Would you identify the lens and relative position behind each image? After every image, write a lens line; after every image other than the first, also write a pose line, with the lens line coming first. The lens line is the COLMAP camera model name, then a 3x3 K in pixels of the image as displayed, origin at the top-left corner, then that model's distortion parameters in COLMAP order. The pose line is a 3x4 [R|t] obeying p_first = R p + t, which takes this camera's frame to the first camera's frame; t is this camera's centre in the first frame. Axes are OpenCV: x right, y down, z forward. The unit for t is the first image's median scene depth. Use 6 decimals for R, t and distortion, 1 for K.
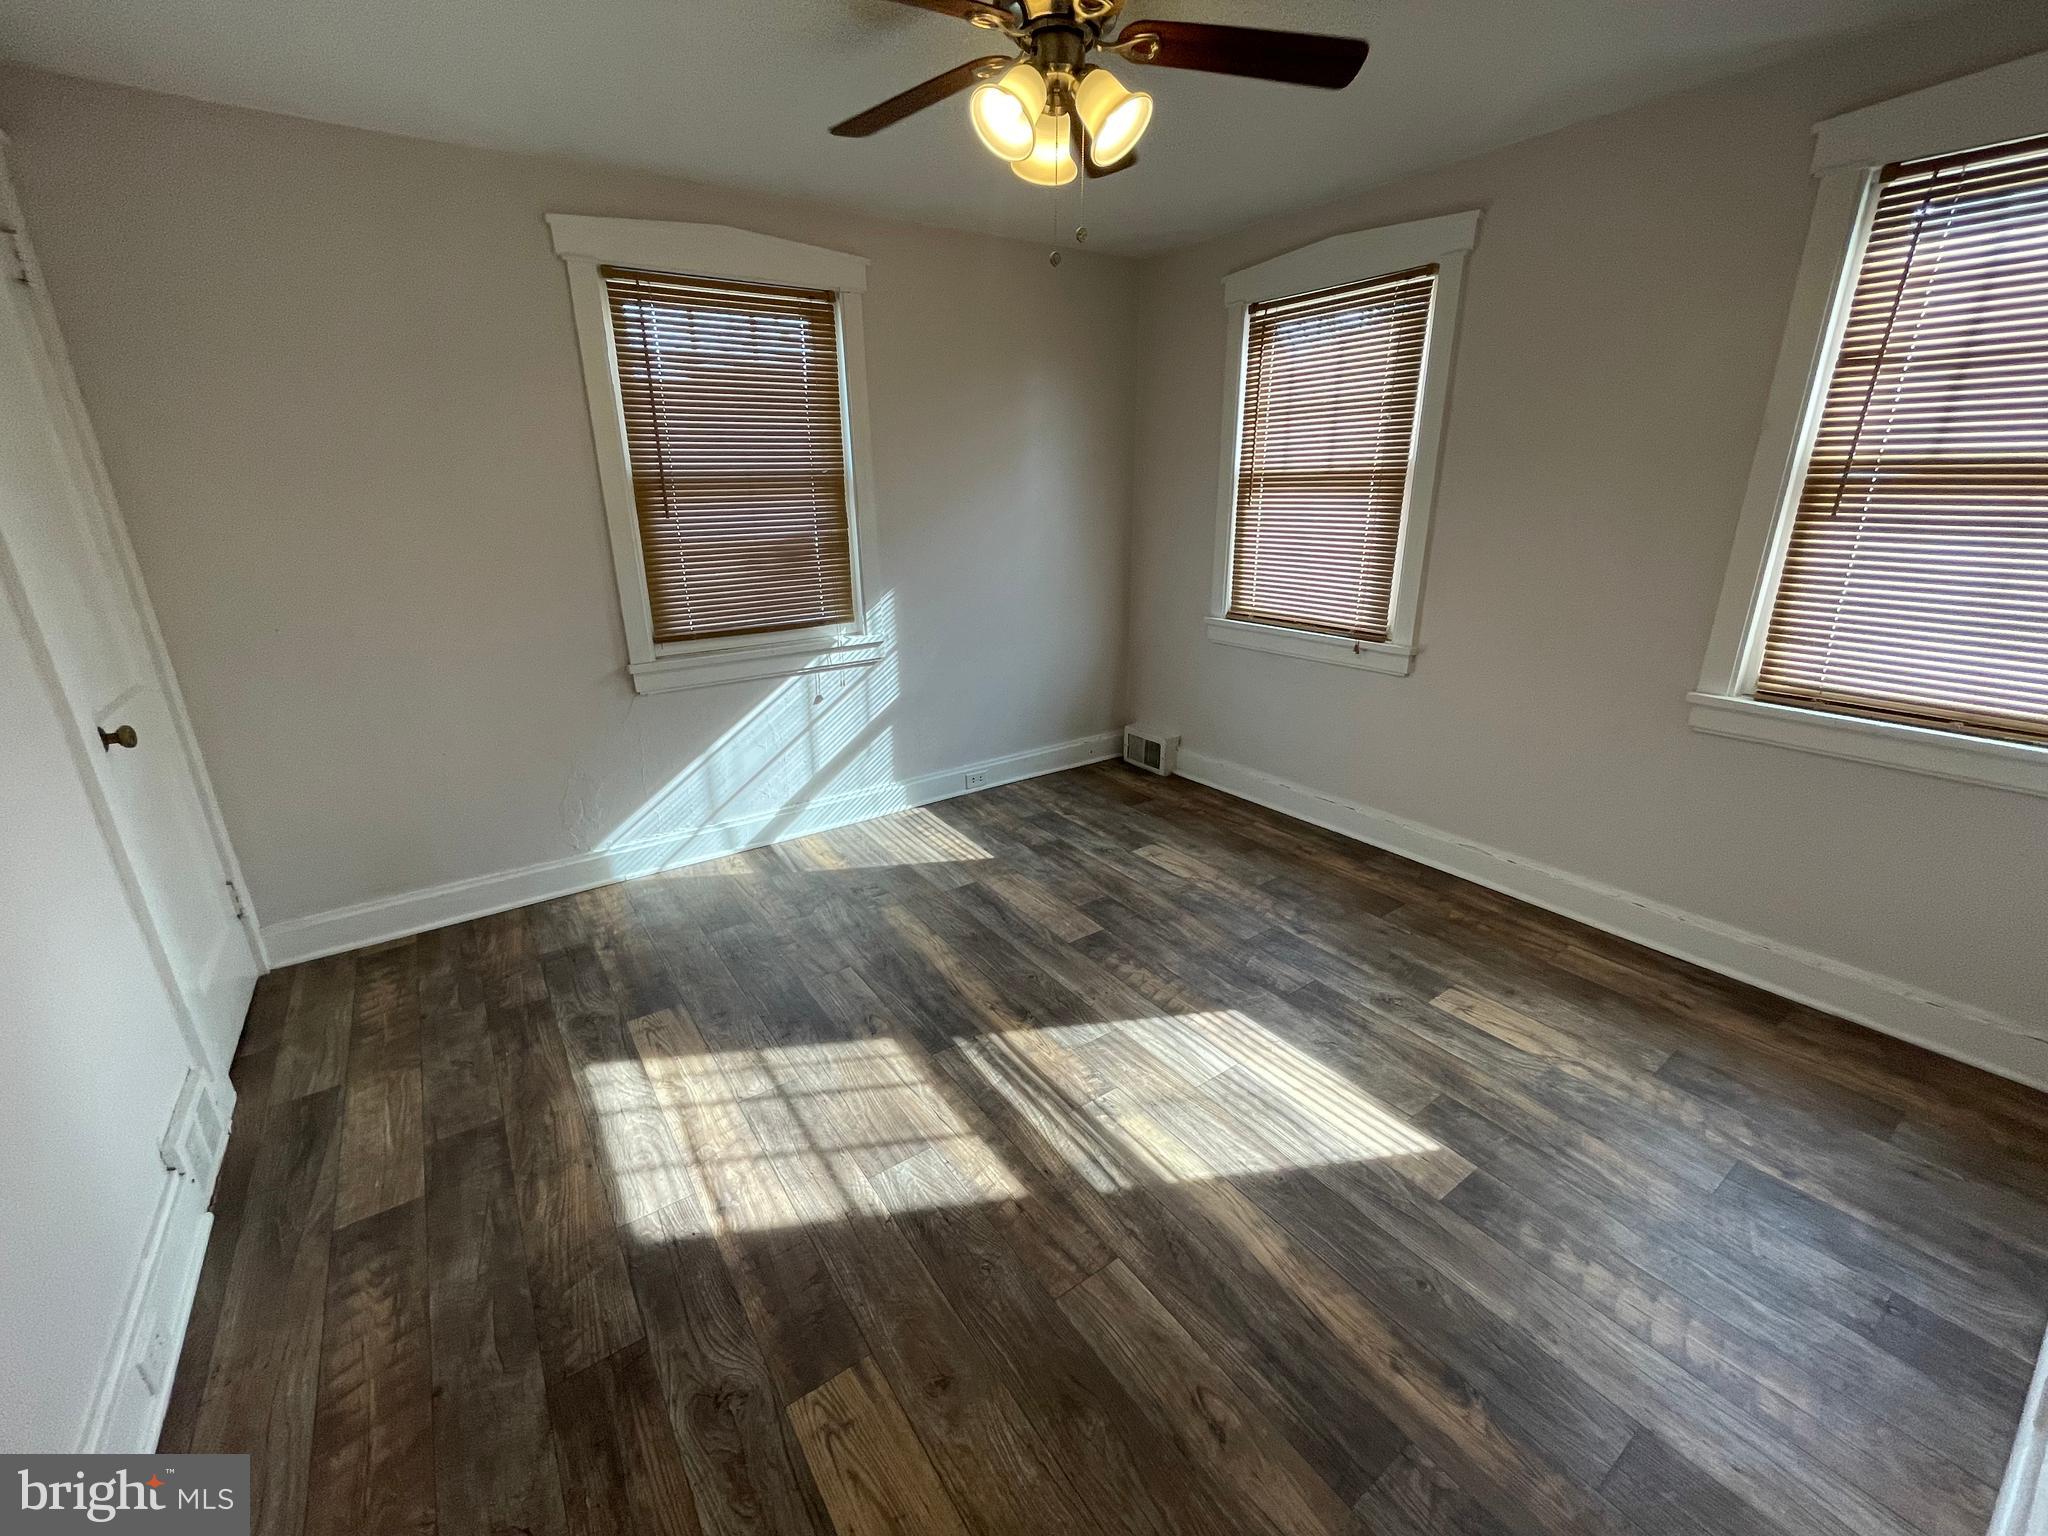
lens RADIAL K [[834.4, 0, 1025.9], [0, 834.4, 770.8], [0, 0, 1]] dist [-0.002738, -0.000475]
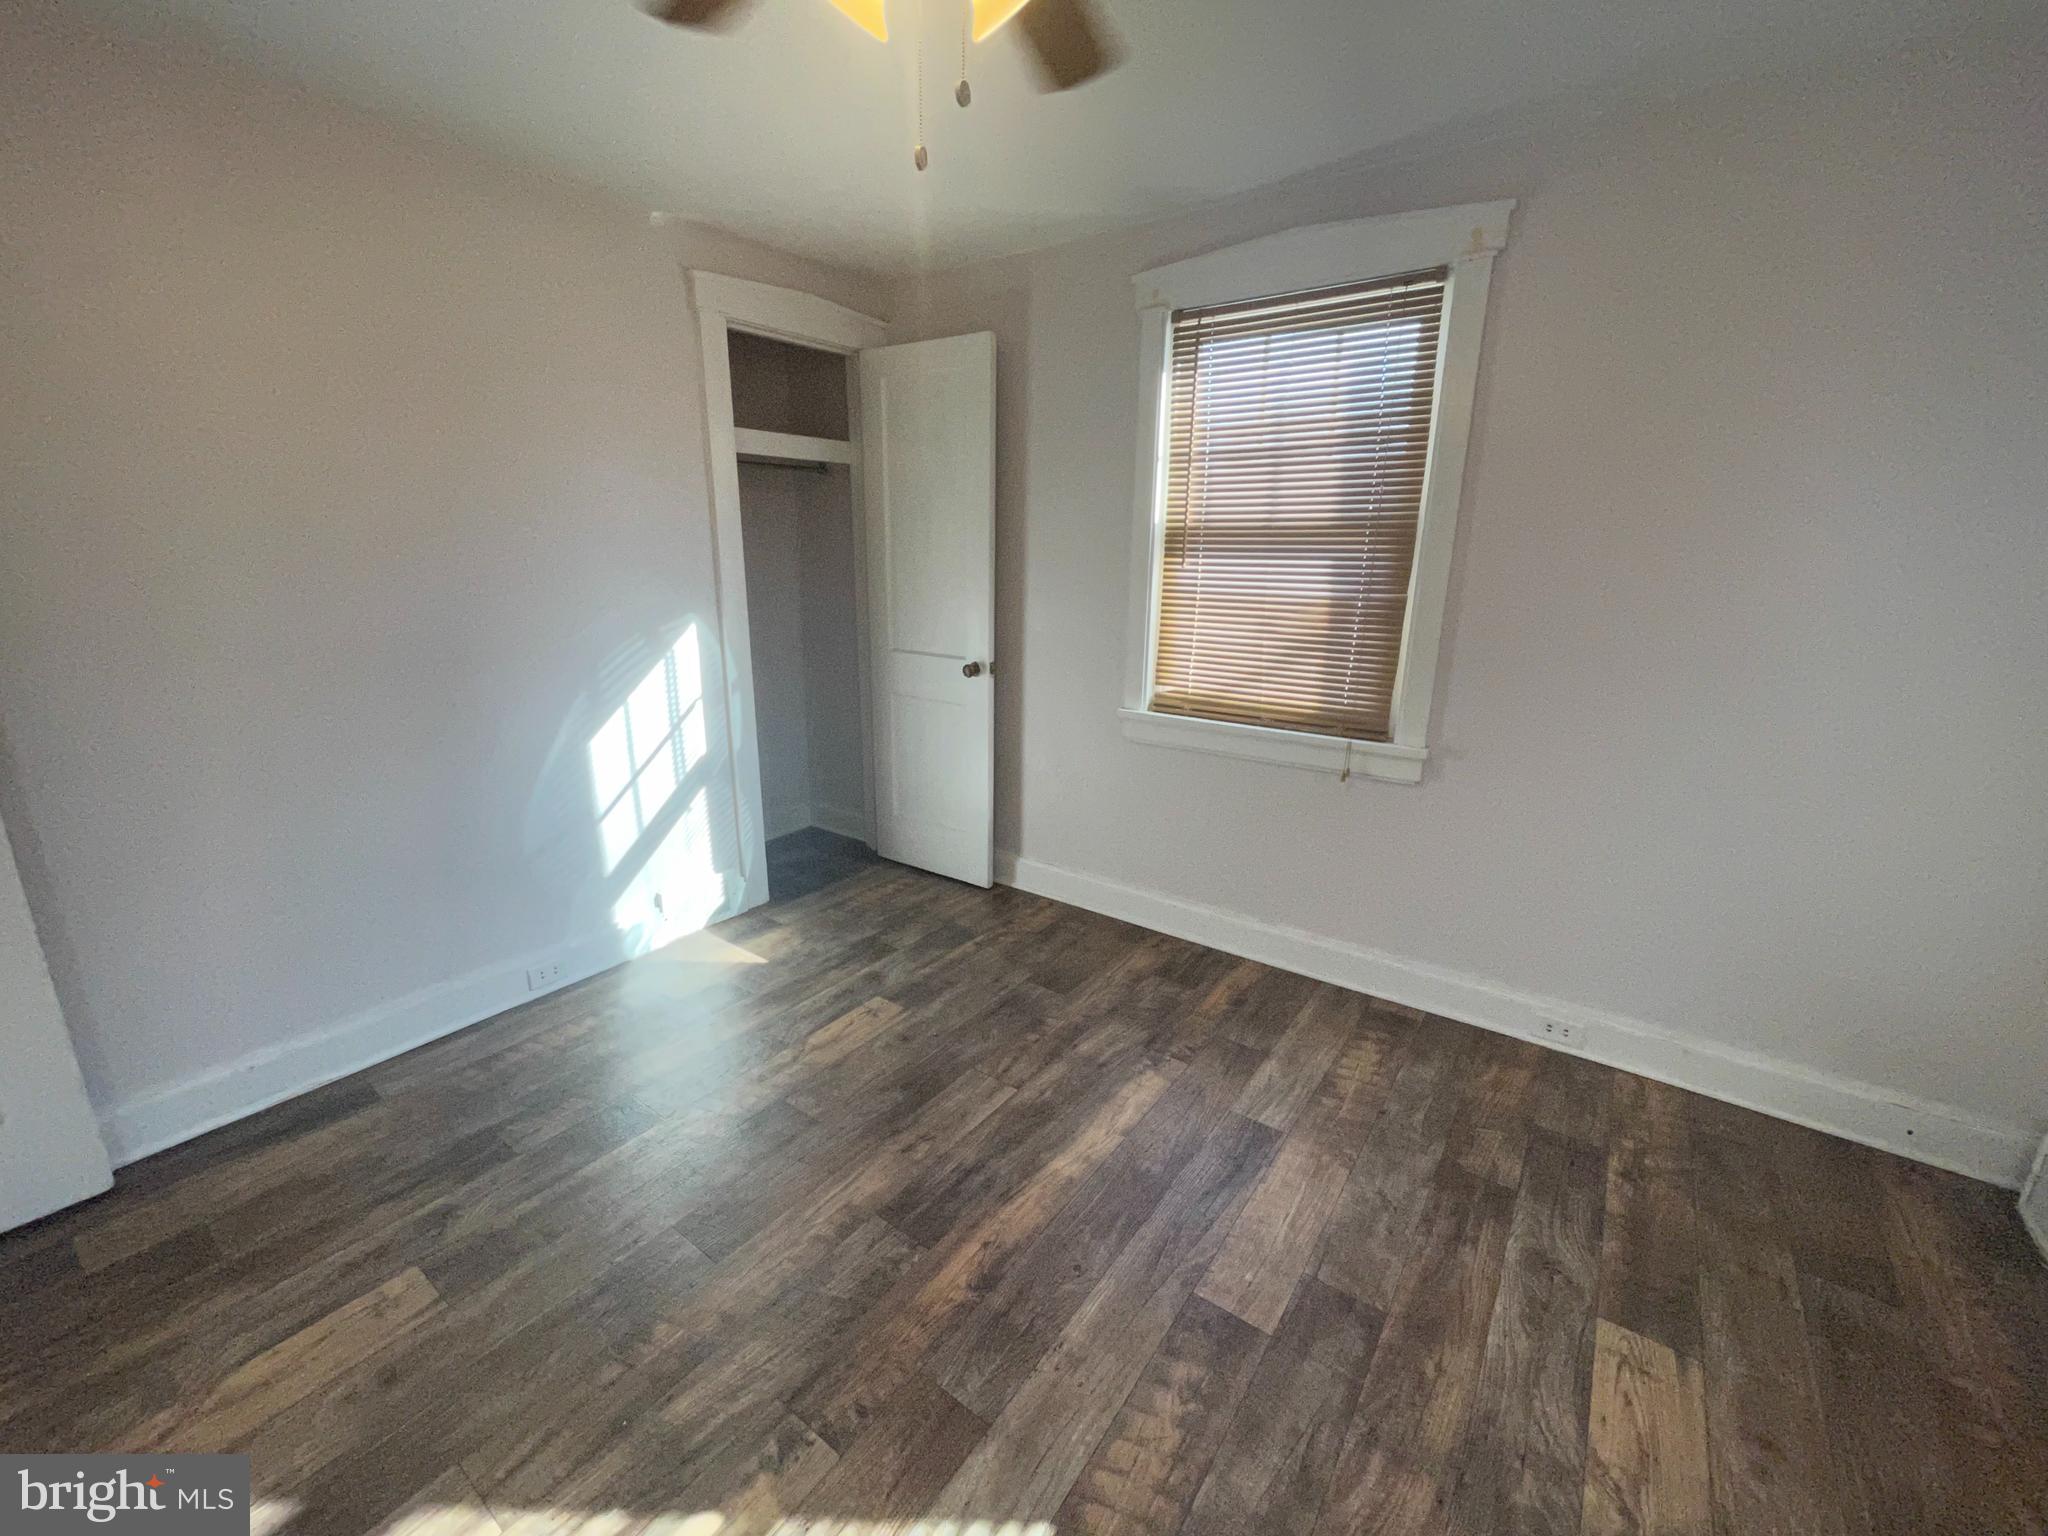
lens RADIAL K [[834.4, 0, 1019.9], [0, 834.4, 765.7], [0, 0, 1]] dist [-0.002738, -0.000475]
pose [[0.315147, 0.258692, -0.913105, 0.498741], [-0.324855, 0.933416, 0.152327, -0.209178], [0.891713, 0.248621, 0.378201, 0.634919]]
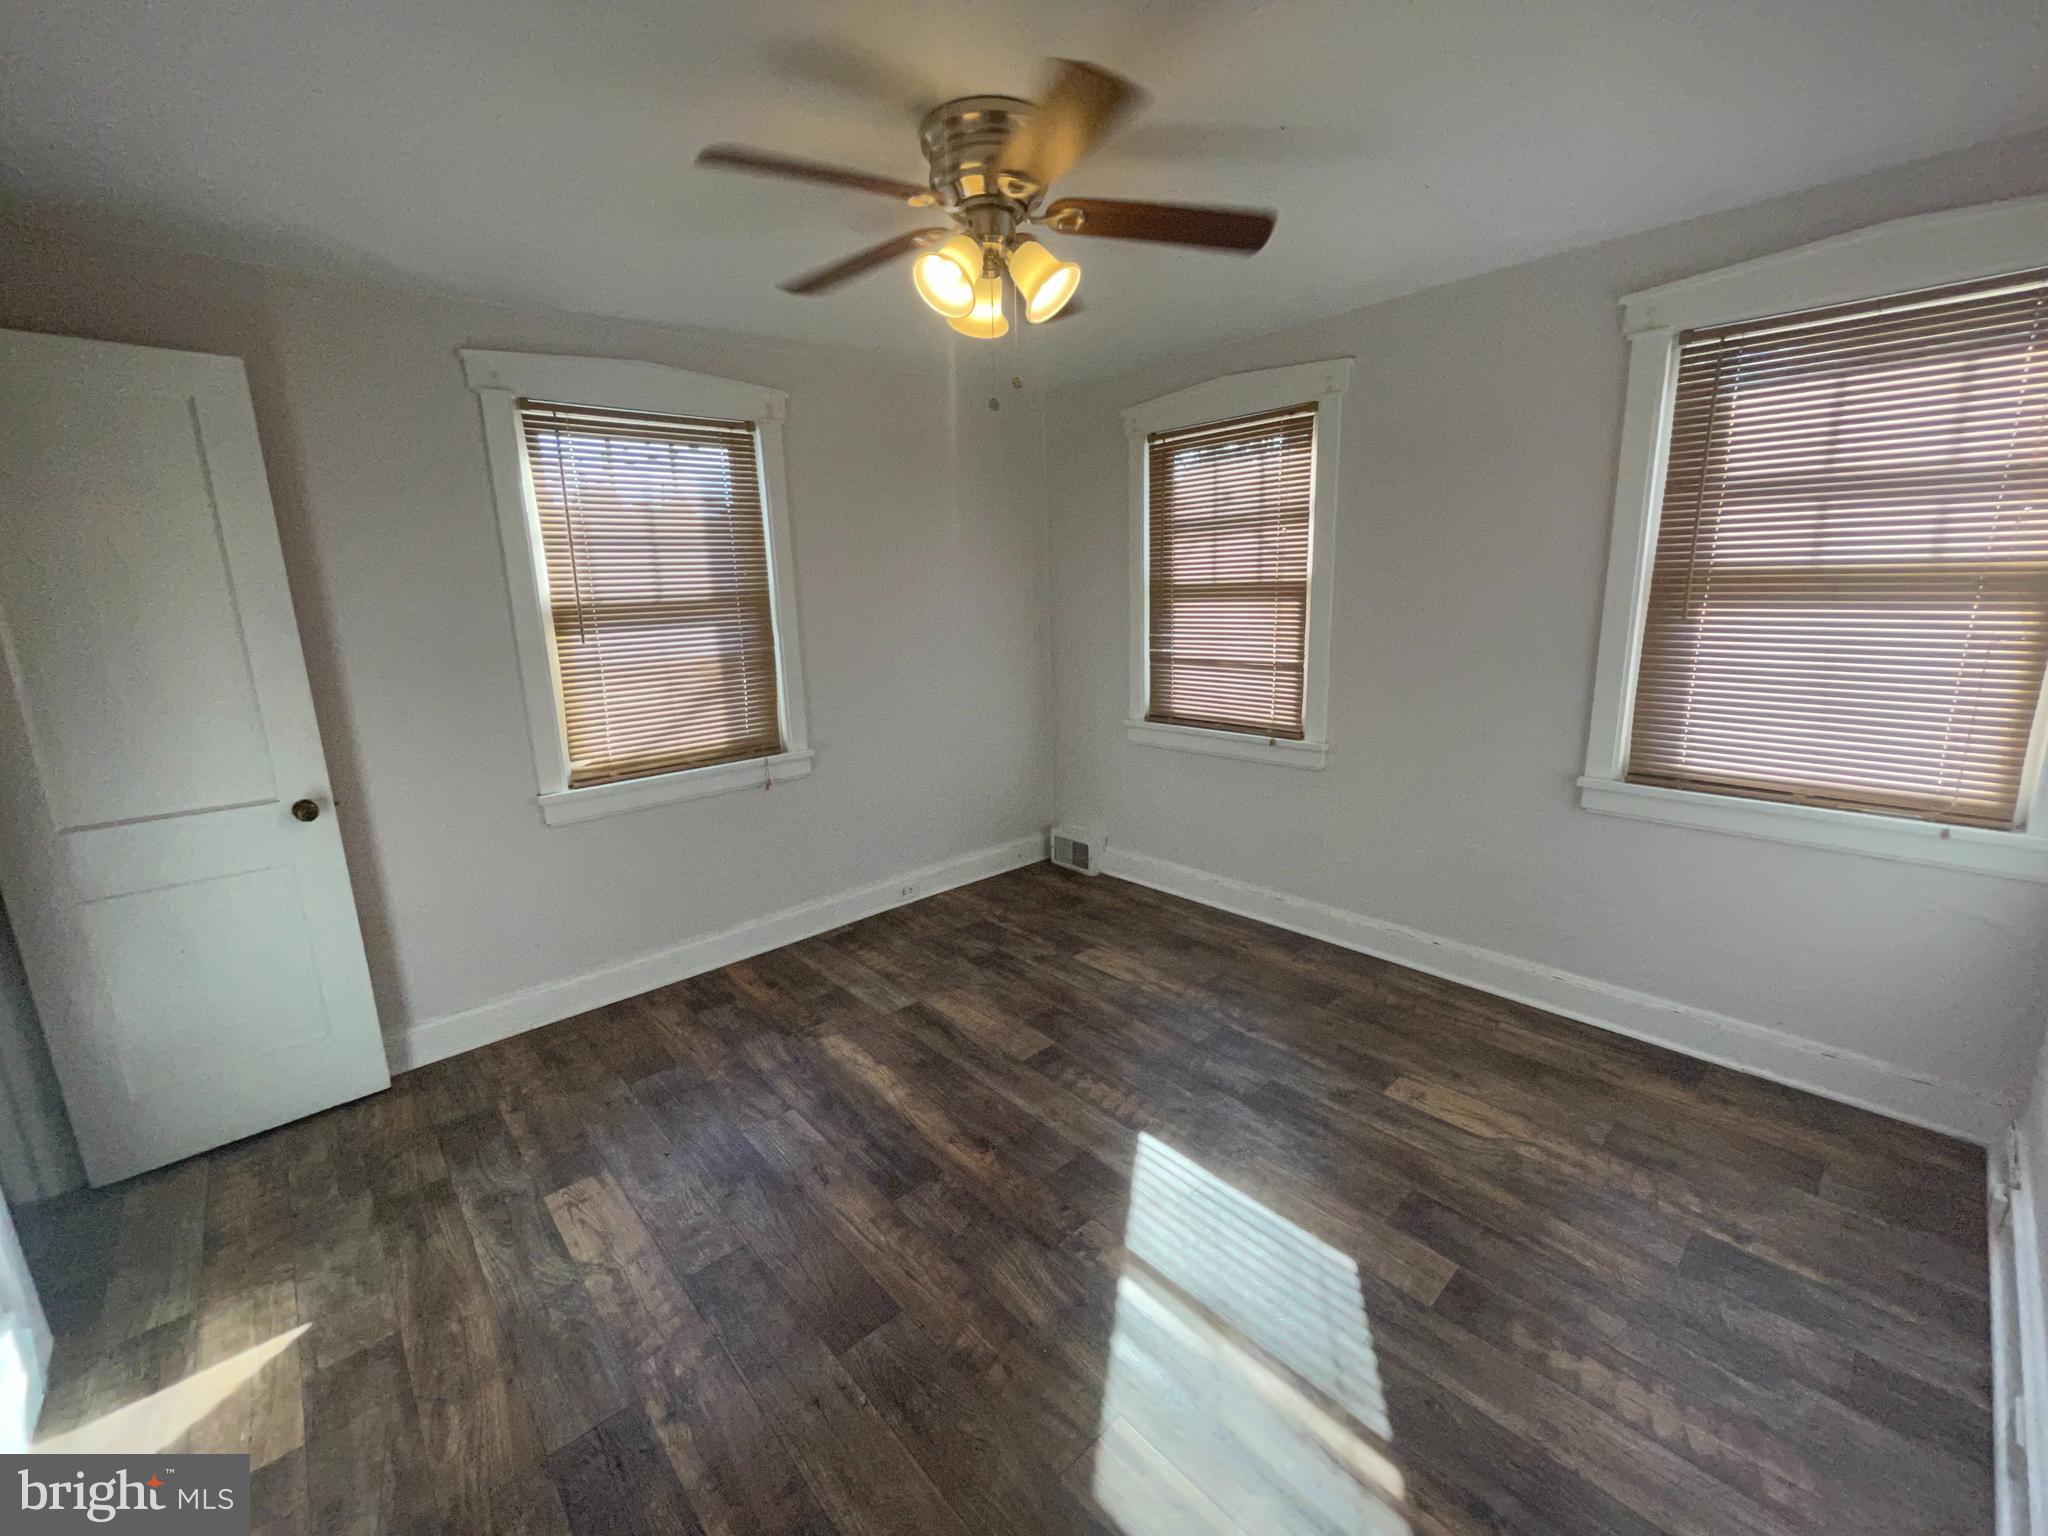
lens RADIAL K [[834.4, 0, 1025.9], [0, 834.4, 769.3], [0, 0, 1]] dist [-0.002738, -0.000475]
pose [[0.992010, -0.044105, 0.118199, -0.047632], [0.057378, 0.992123, -0.111357, -0.023828], [-0.112357, 0.117250, 0.986726, 0.005207]]
